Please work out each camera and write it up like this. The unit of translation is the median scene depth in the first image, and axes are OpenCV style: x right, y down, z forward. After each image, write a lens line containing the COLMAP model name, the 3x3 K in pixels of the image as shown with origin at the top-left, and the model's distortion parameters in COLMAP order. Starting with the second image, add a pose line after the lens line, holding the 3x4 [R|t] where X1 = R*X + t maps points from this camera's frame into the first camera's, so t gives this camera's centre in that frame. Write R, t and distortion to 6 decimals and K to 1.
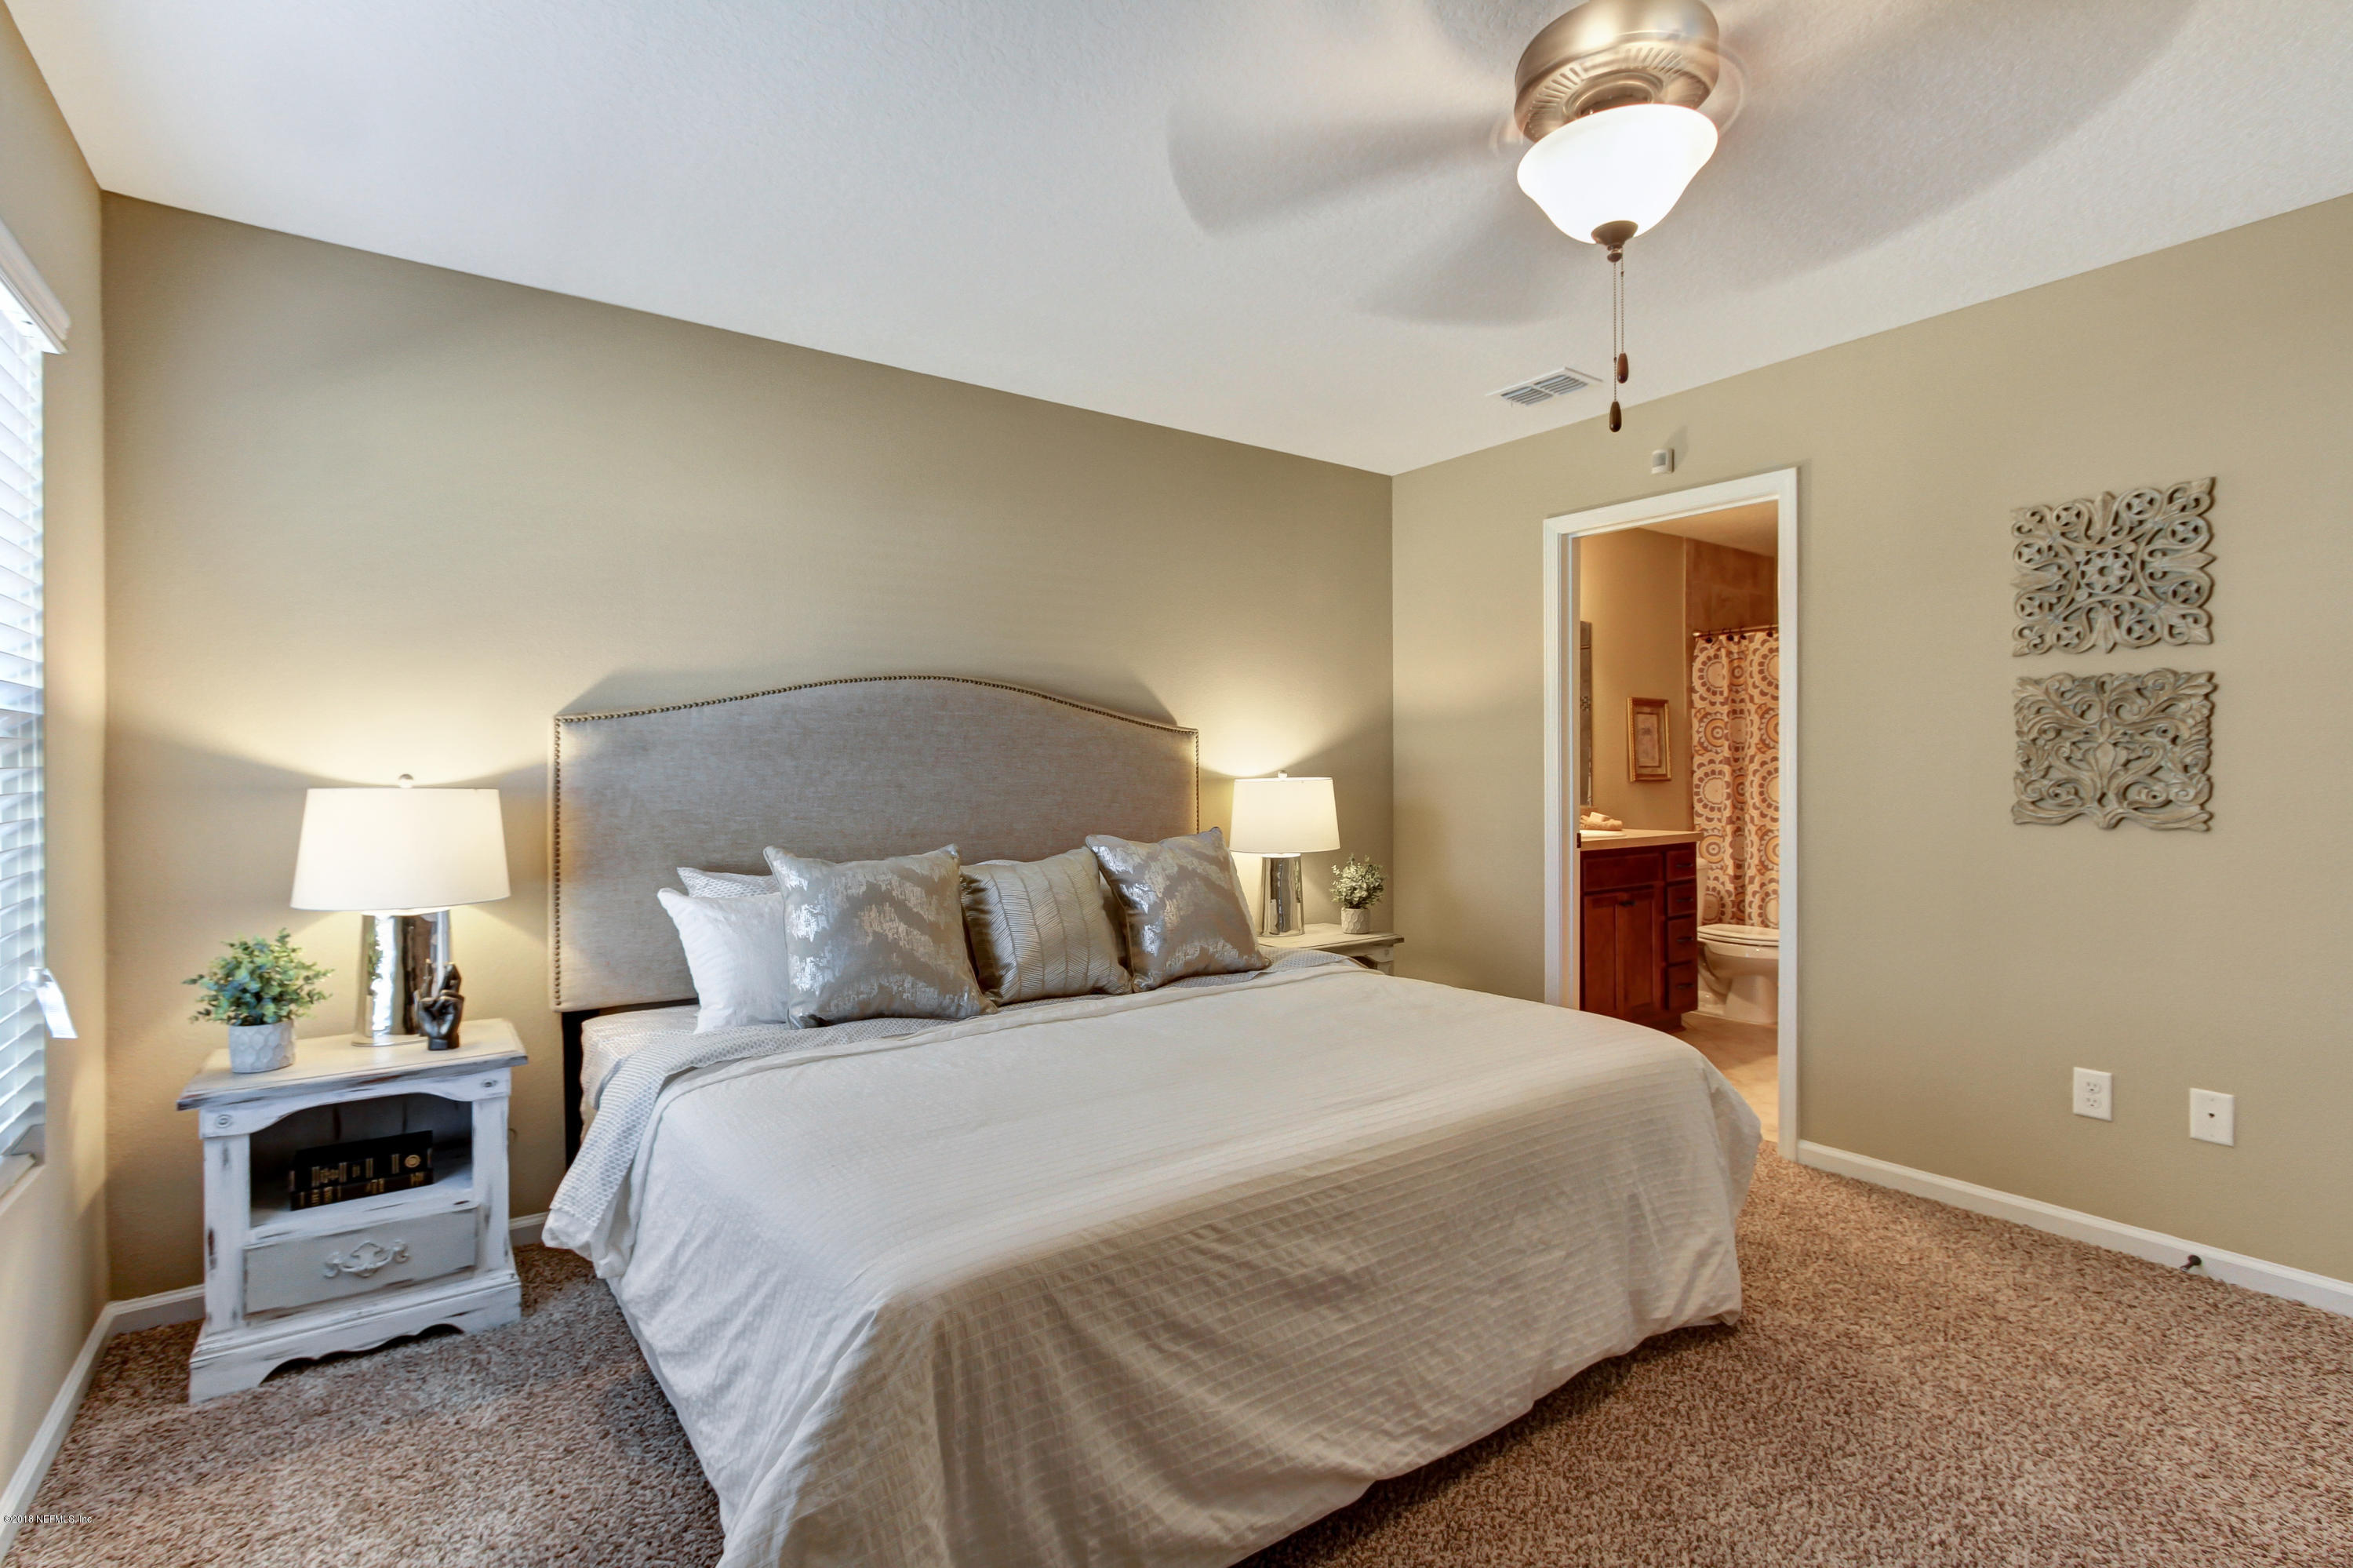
lens RADIAL K [[1092.4, 0, 1185.8], [0, 1092.4, 781.4], [0, 0, 1]] dist [0.001409, 0.000261]
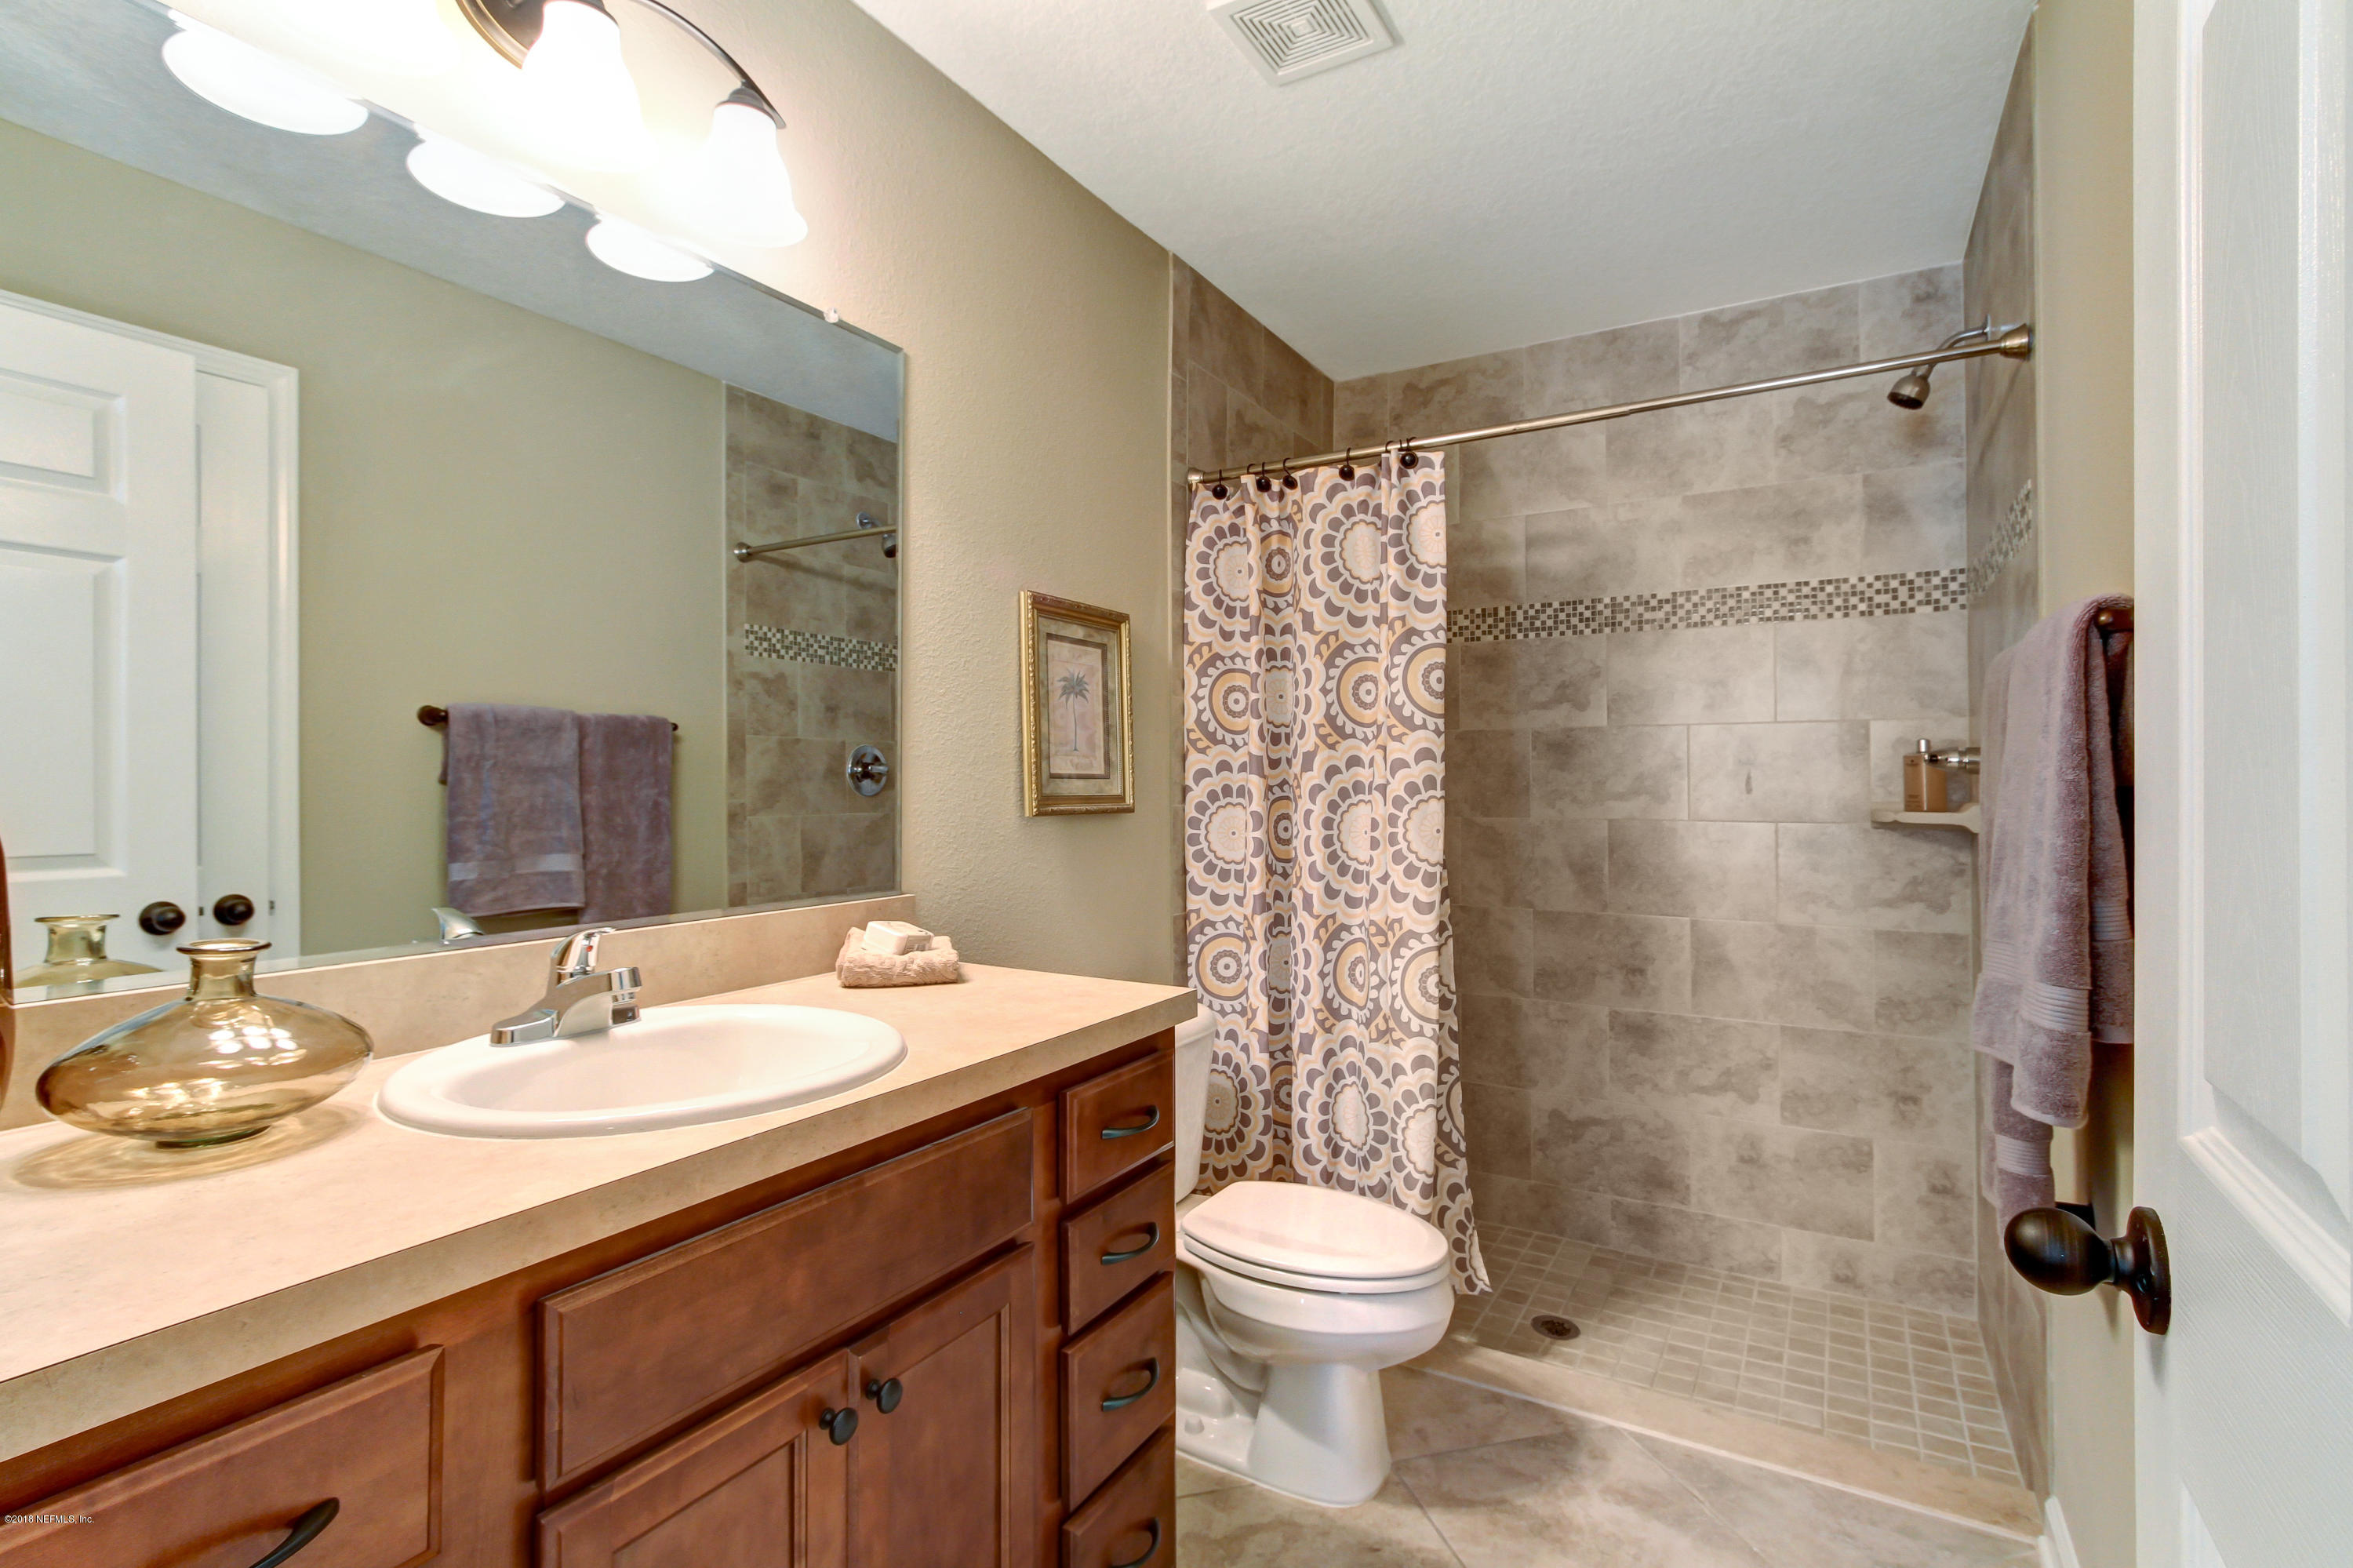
lens RADIAL K [[1092.4, 0, 1185.8], [0, 1092.4, 781.4], [0, 0, 1]] dist [0.001409, 0.000261]
pose [[0.918413, 0.008500, 0.395532, 0.298914], [-0.005267, 0.999943, -0.009259, -0.008173], [-0.395588, 0.006420, 0.918405, 0.613994]]
